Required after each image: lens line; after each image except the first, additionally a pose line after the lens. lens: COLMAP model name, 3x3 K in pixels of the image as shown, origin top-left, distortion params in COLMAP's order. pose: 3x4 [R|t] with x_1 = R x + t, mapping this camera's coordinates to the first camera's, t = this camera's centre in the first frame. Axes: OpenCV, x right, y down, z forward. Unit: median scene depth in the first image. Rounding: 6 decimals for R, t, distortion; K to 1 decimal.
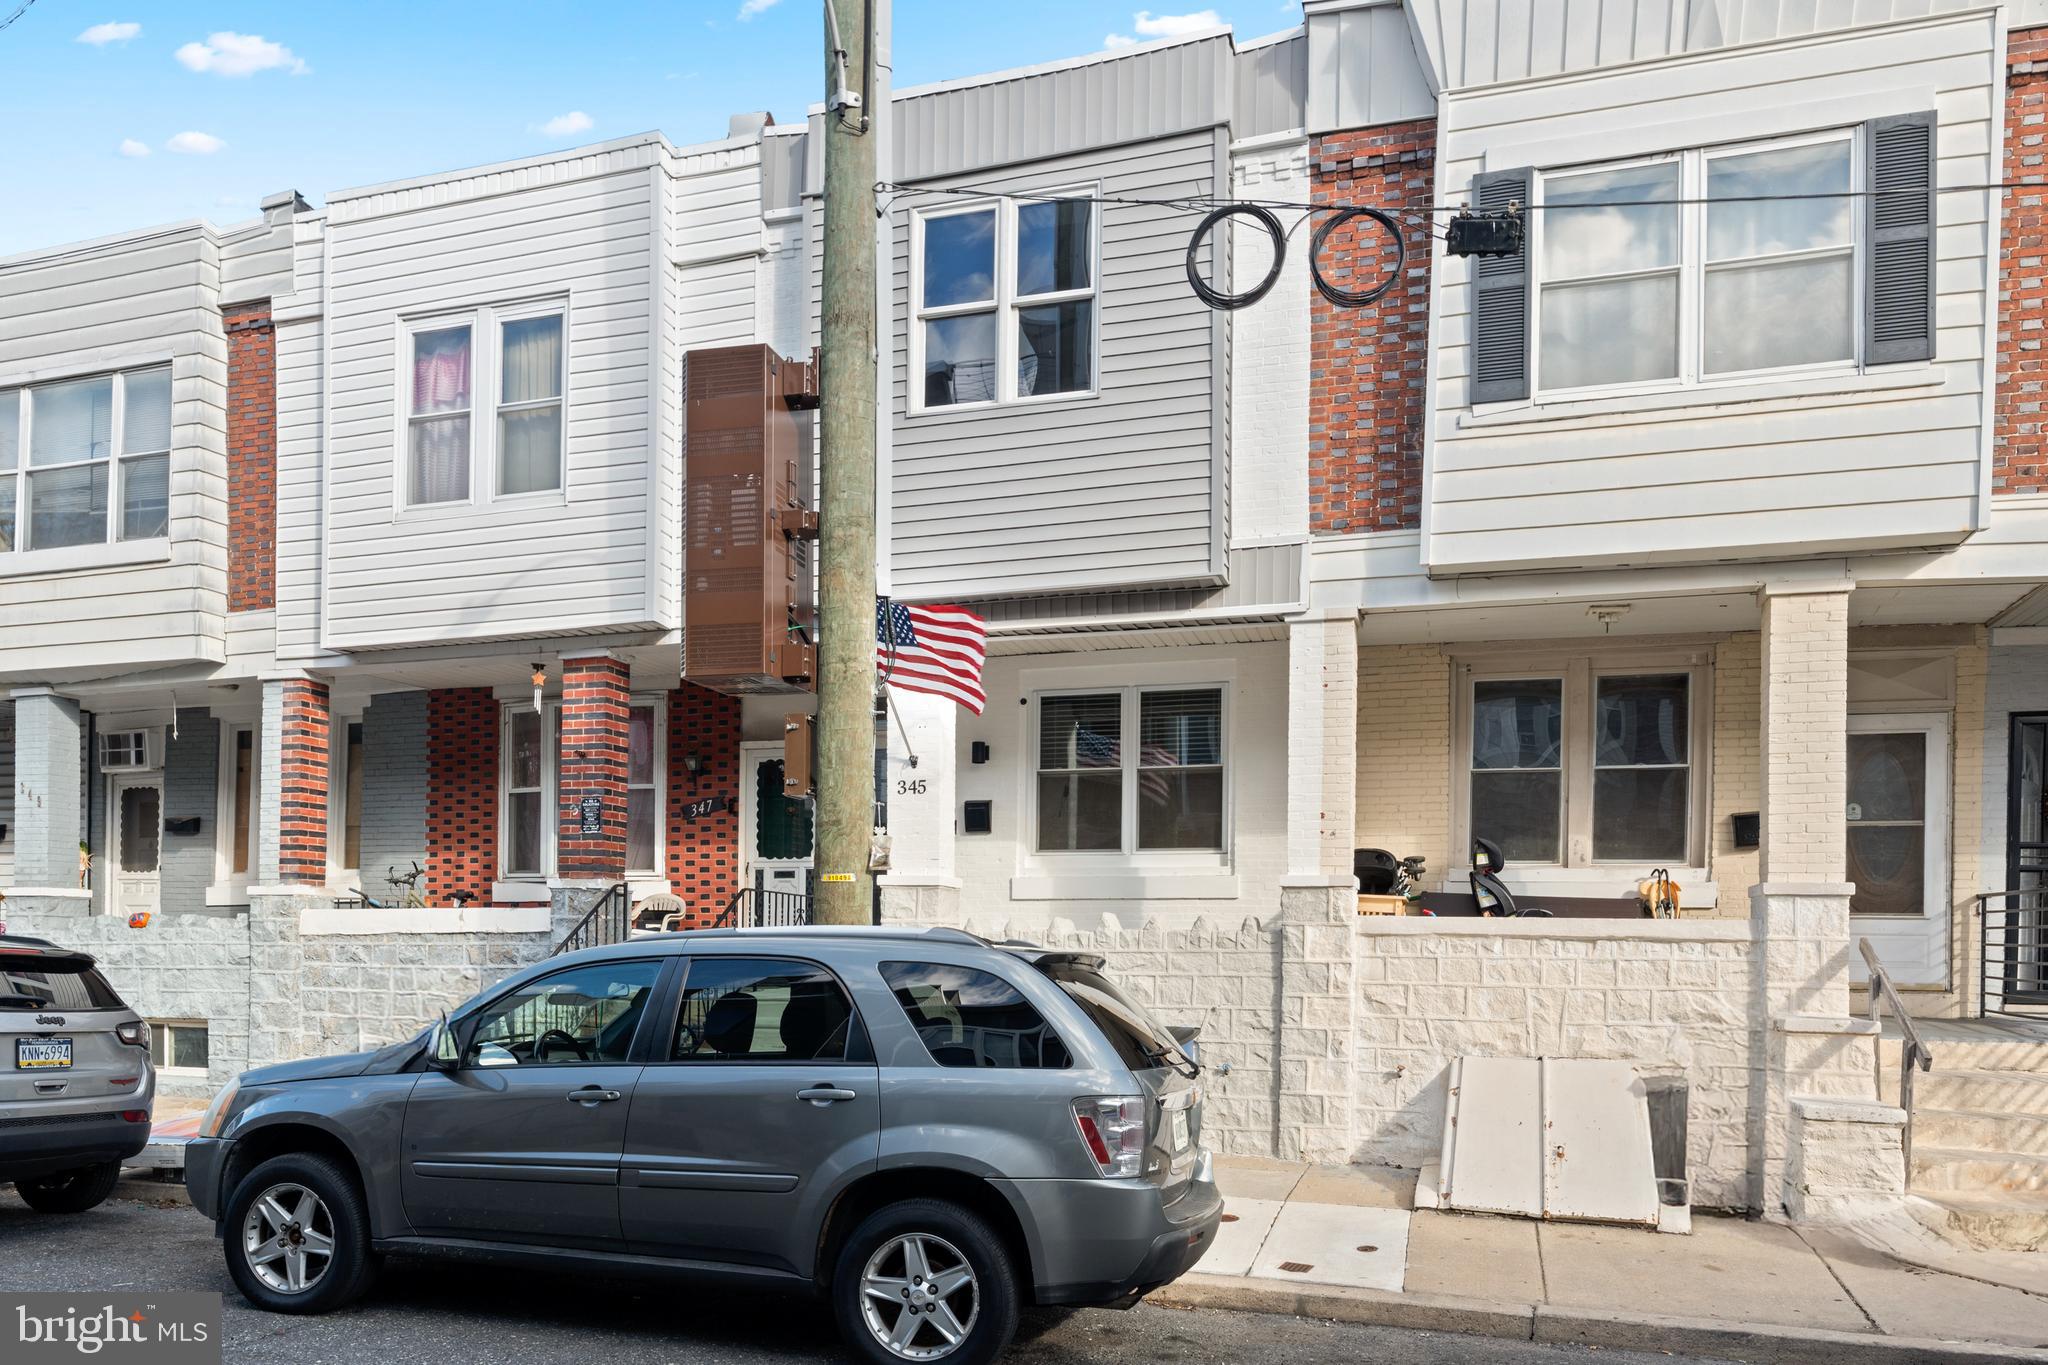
lens RADIAL K [[1300.9, 0, 1024.0], [0, 1300.9, 682.5], [0, 0, 1]] dist [0.000974, 0.000176]
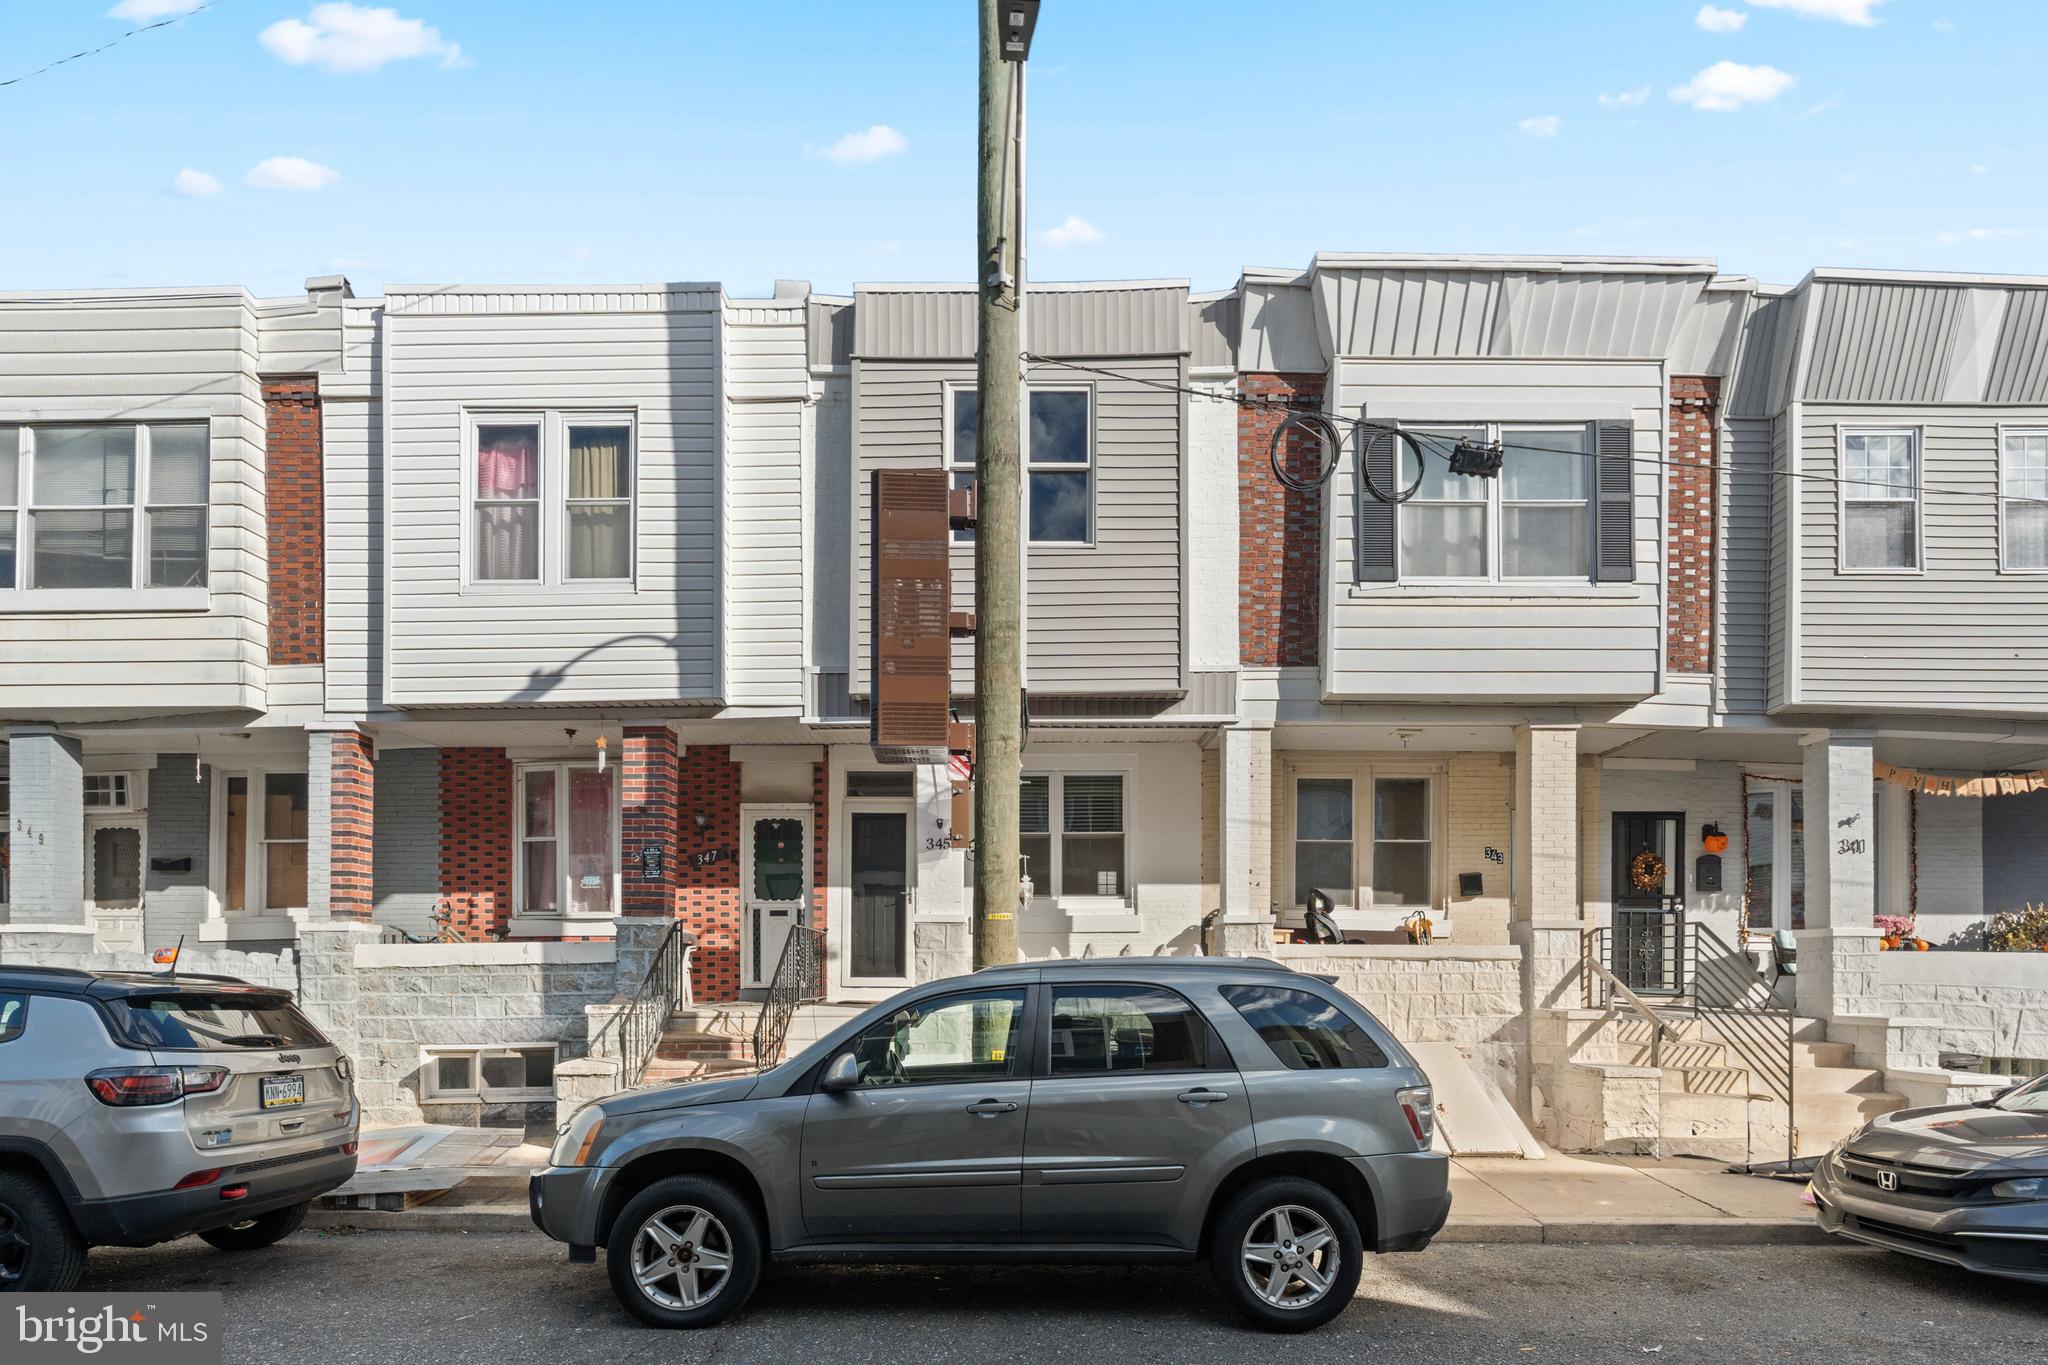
lens RADIAL K [[958.8, 0, 1023.9], [0, 958.8, 784.4], [0, 0, 1]] dist [-0.002958, -0.000002]
pose [[0.960526, 0.039252, 0.275407, -0.249761], [-0.042779, 0.999061, 0.006809, 0.012770], [-0.274881, -0.018321, 0.961304, 0.087661]]
